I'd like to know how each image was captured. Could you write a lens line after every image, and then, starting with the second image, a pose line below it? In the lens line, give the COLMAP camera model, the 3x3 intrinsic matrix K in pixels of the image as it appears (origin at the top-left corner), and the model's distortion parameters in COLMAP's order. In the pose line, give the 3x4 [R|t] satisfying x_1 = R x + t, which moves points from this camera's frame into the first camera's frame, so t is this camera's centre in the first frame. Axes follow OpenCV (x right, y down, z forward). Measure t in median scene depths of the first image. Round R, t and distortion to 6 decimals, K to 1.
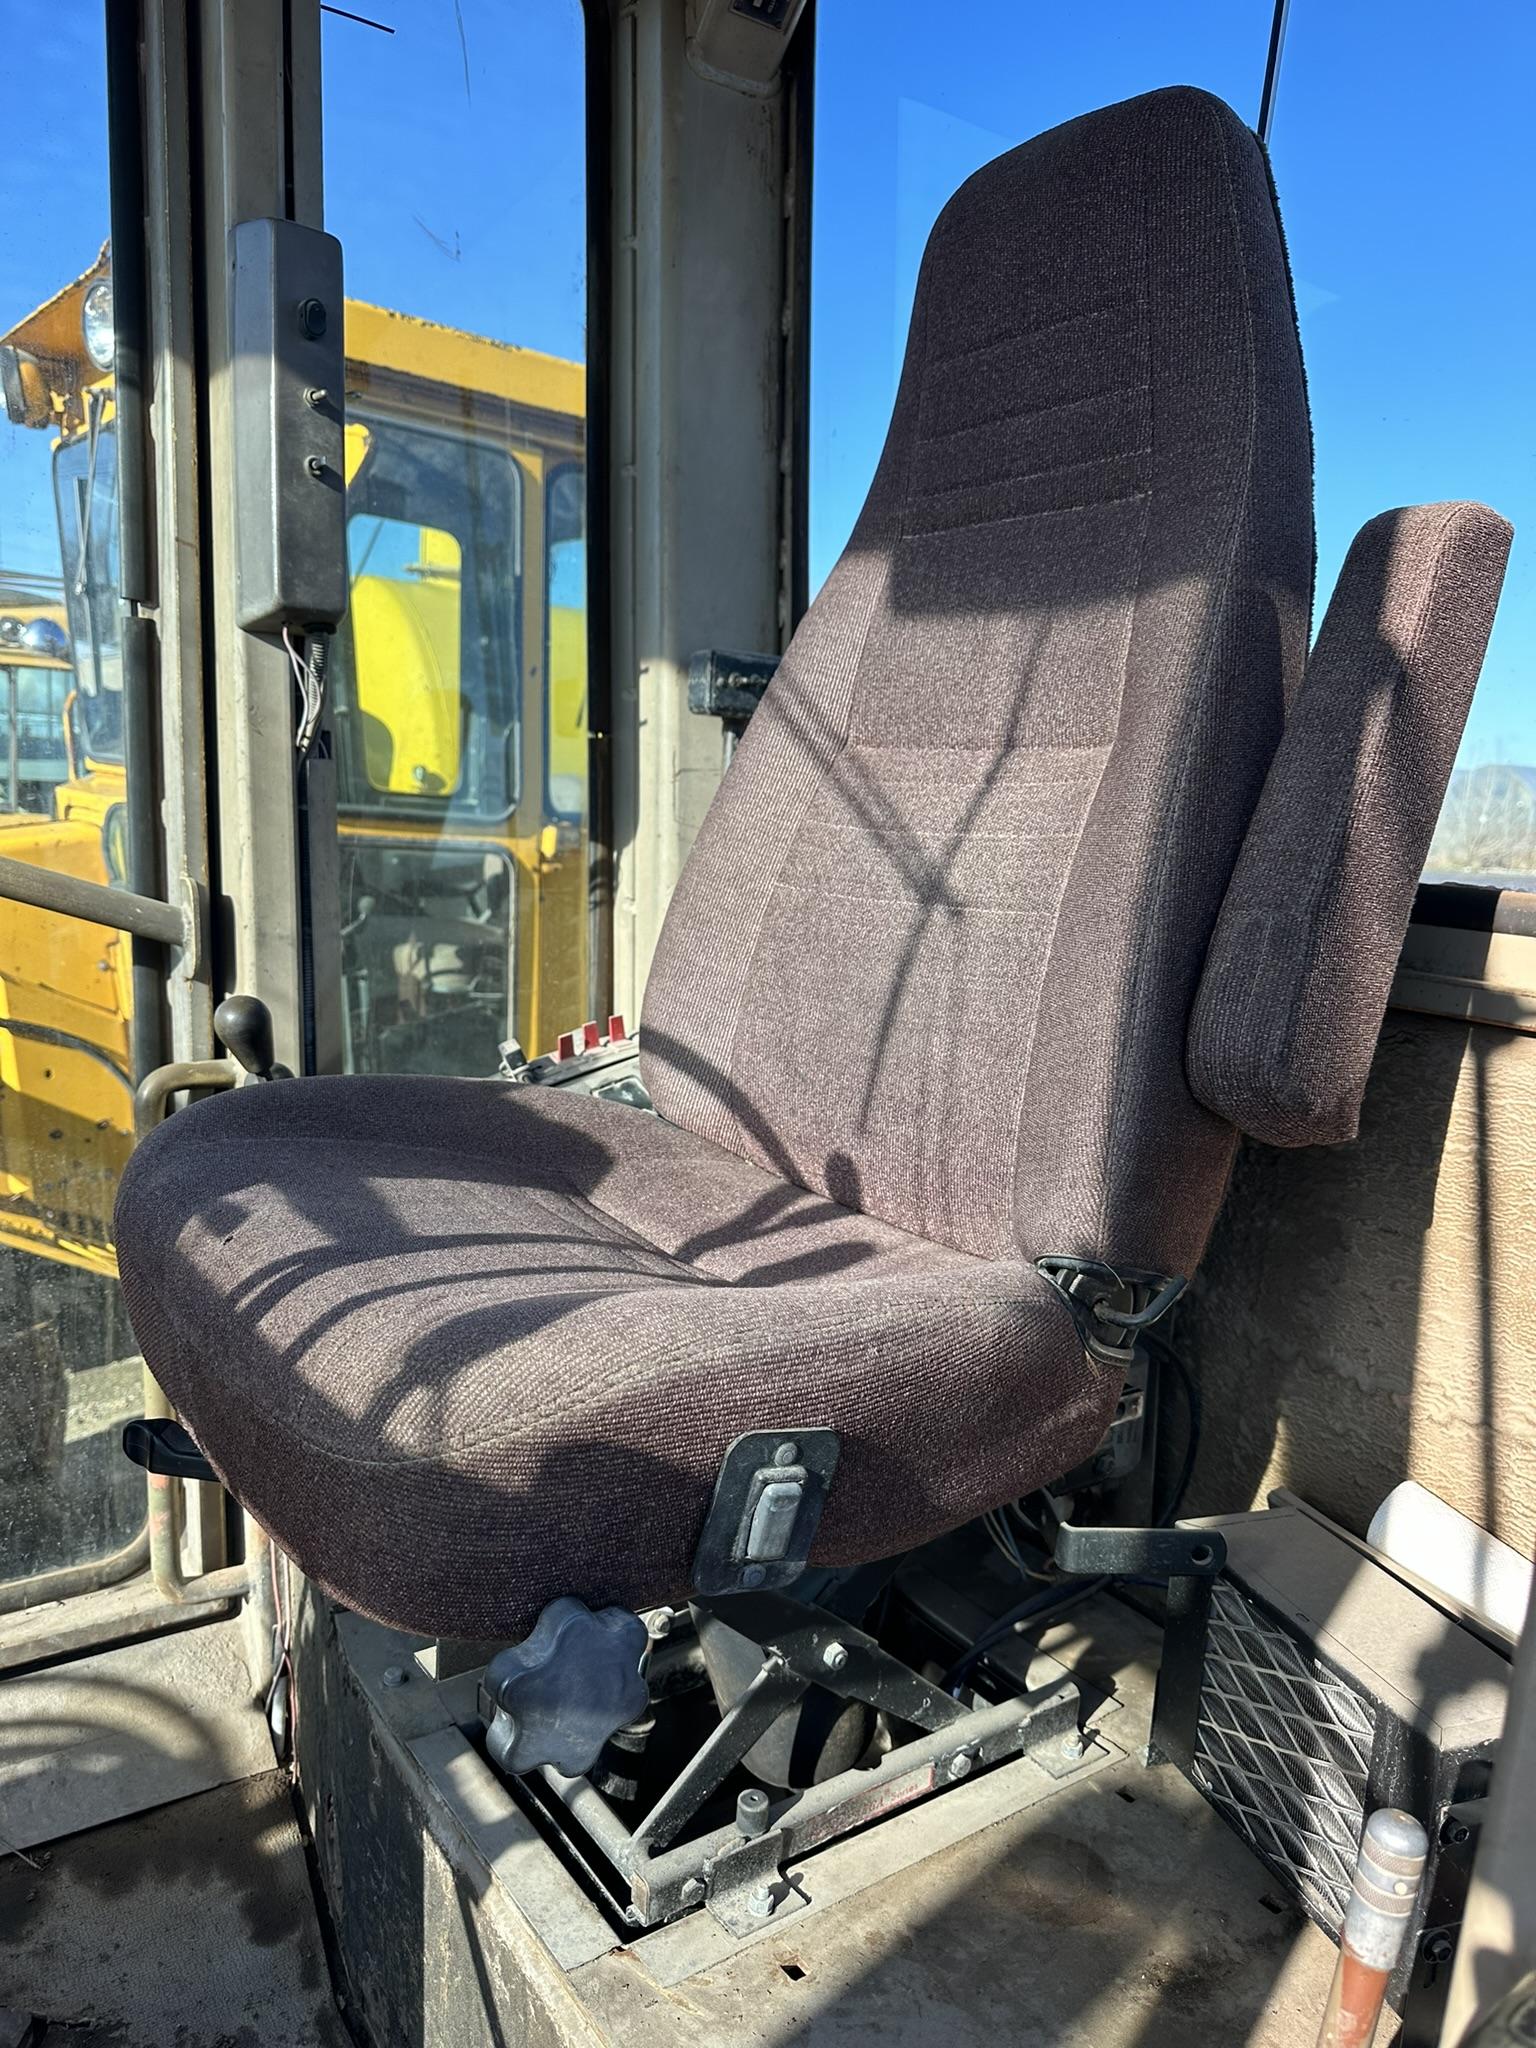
lens RADIAL K [[1490.4, 0, 768.0], [0, 1490.4, 1024.0], [0, 0, 1]] dist [-0.013870, 0.009755]
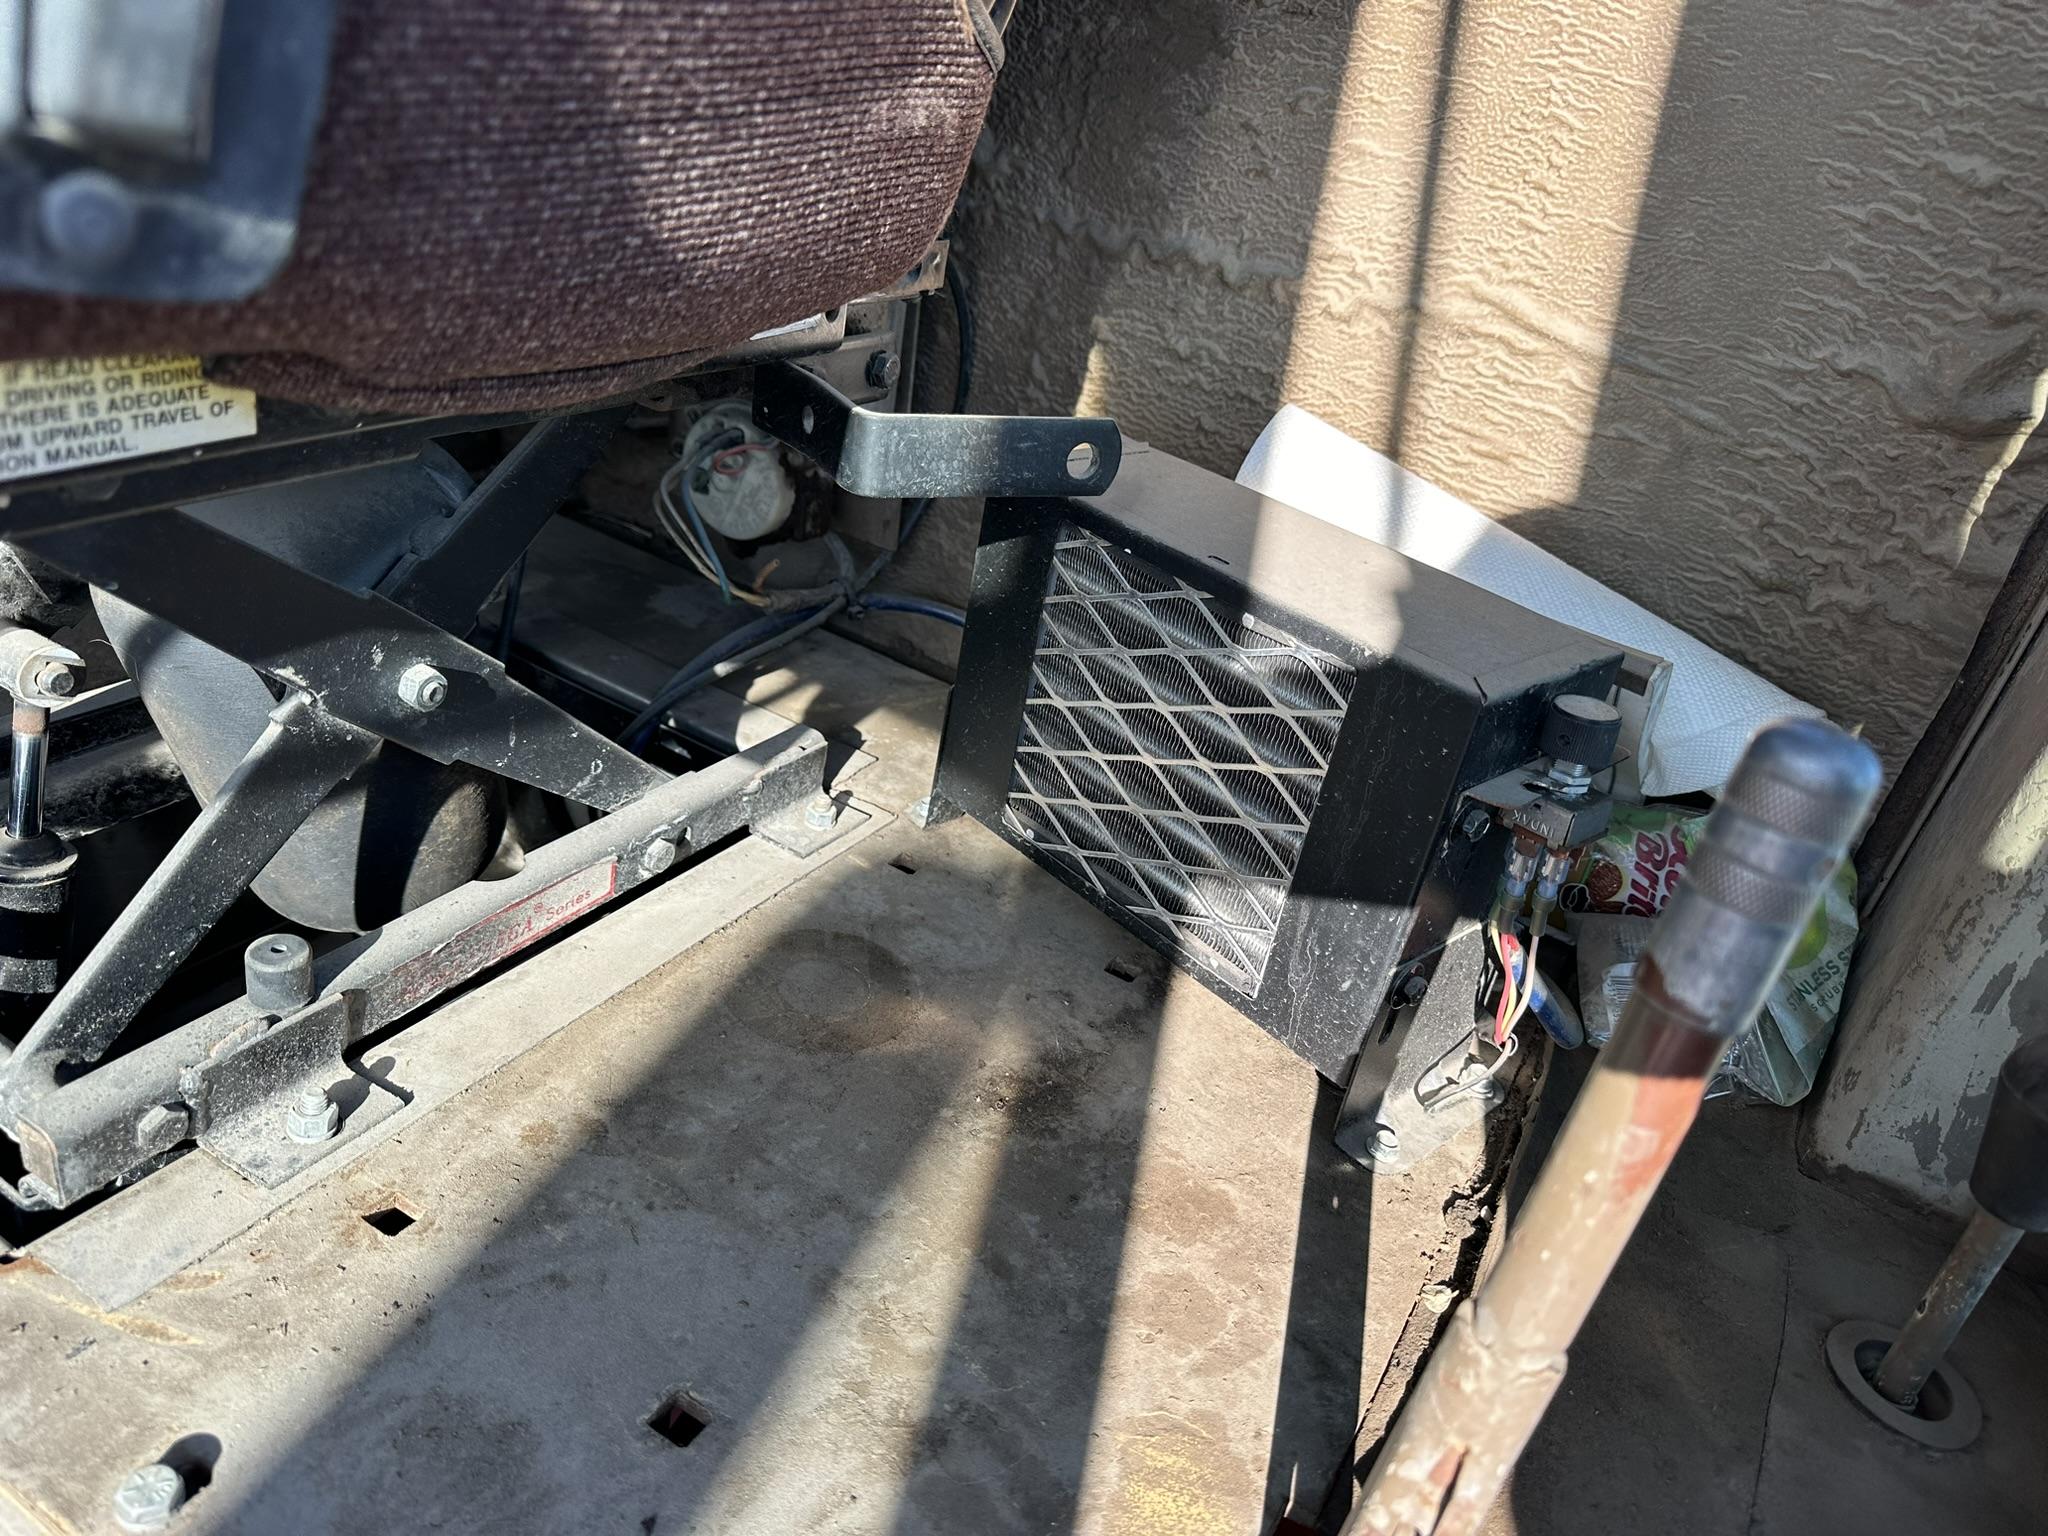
lens RADIAL K [[1422.4, 0, 1012.3], [0, 1422.4, 770.0], [0, 0, 1]] dist [0.142908, -0.251046]
pose [[0.904458, -0.099313, 0.414840, 0.018078], [-0.057110, 0.935571, 0.348491, 0.257291], [-0.422722, -0.338887, 0.840512, 0.461226]]
